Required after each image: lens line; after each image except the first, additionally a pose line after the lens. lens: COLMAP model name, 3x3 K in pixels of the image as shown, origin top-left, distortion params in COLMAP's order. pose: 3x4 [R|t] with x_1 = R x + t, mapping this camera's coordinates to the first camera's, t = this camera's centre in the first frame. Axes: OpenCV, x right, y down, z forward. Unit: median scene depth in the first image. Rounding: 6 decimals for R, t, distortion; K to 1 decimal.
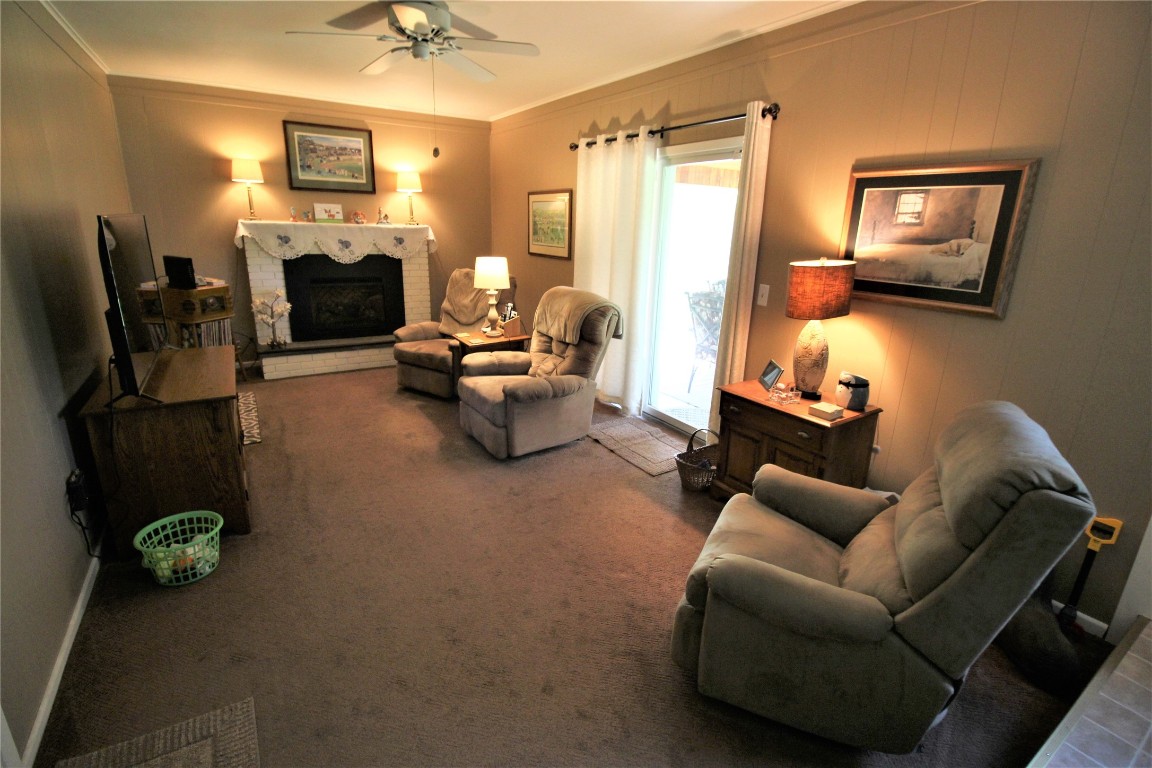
lens RADIAL K [[531.9, 0, 579.8], [0, 531.9, 377.8], [0, 0, 1]] dist [-0.012638, -0.002081]
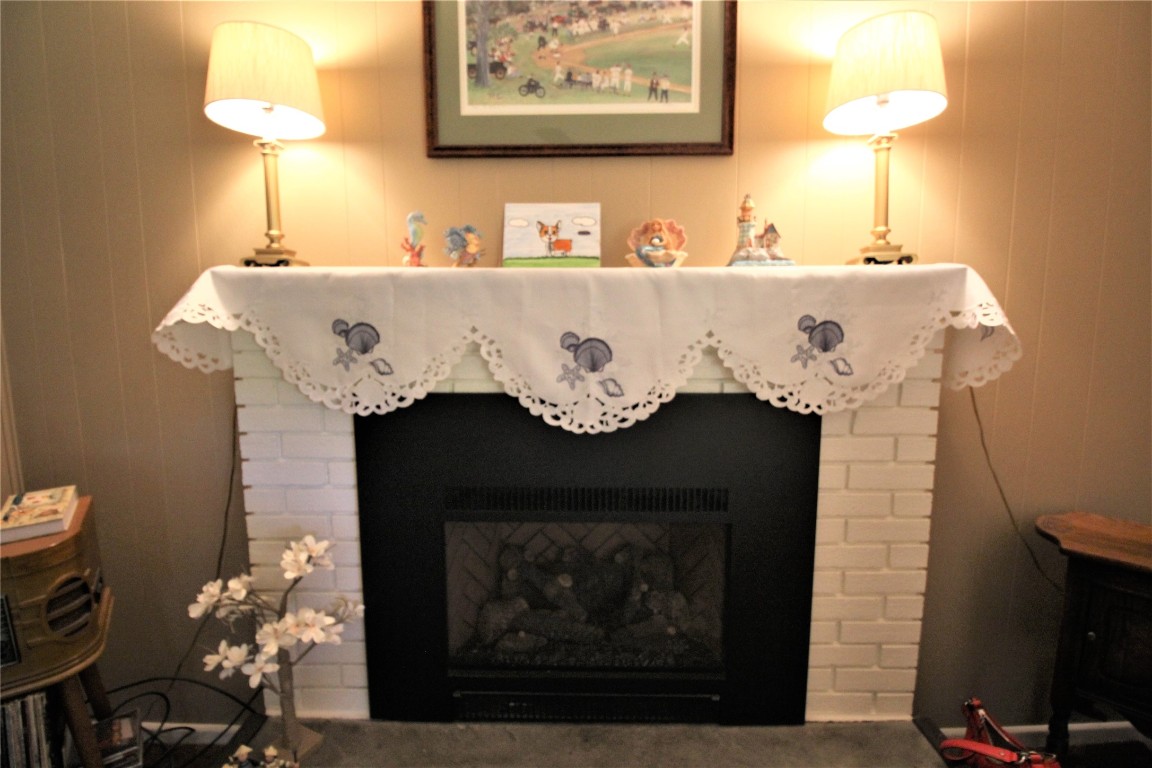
lens RADIAL K [[531.9, 0, 574.7], [0, 531.9, 385.1], [0, 0, 1]] dist [-0.012638, -0.002081]
pose [[0.830897, 0.037720, -0.555147, -0.318222], [-0.121431, 0.985944, -0.114756, -0.210788], [0.543015, 0.162762, 0.823798, 0.807161]]
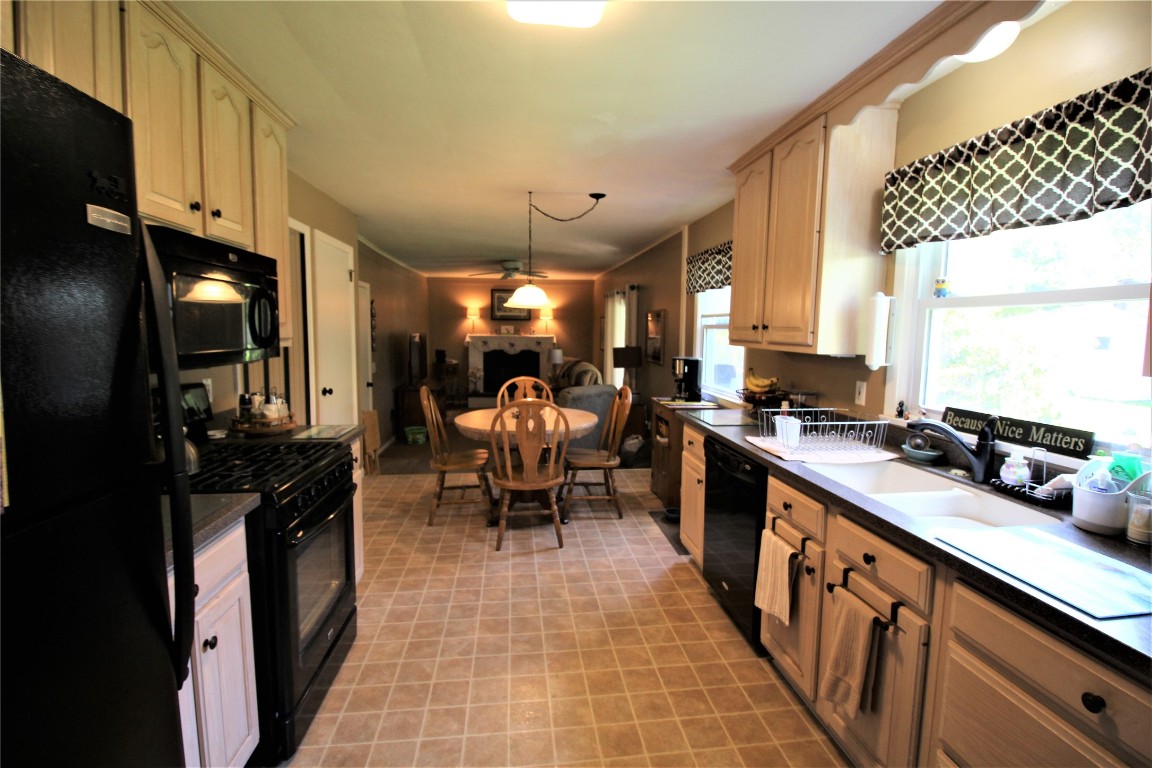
lens RADIAL K [[531.9, 0, 572.7], [0, 531.9, 375.4], [0, 0, 1]] dist [-0.012638, -0.002081]
pose [[0.893724, 0.016662, -0.448307, 0.671241], [-0.104215, 0.979683, -0.171348, 0.183494], [0.436344, 0.199858, 0.877303, -0.648412]]
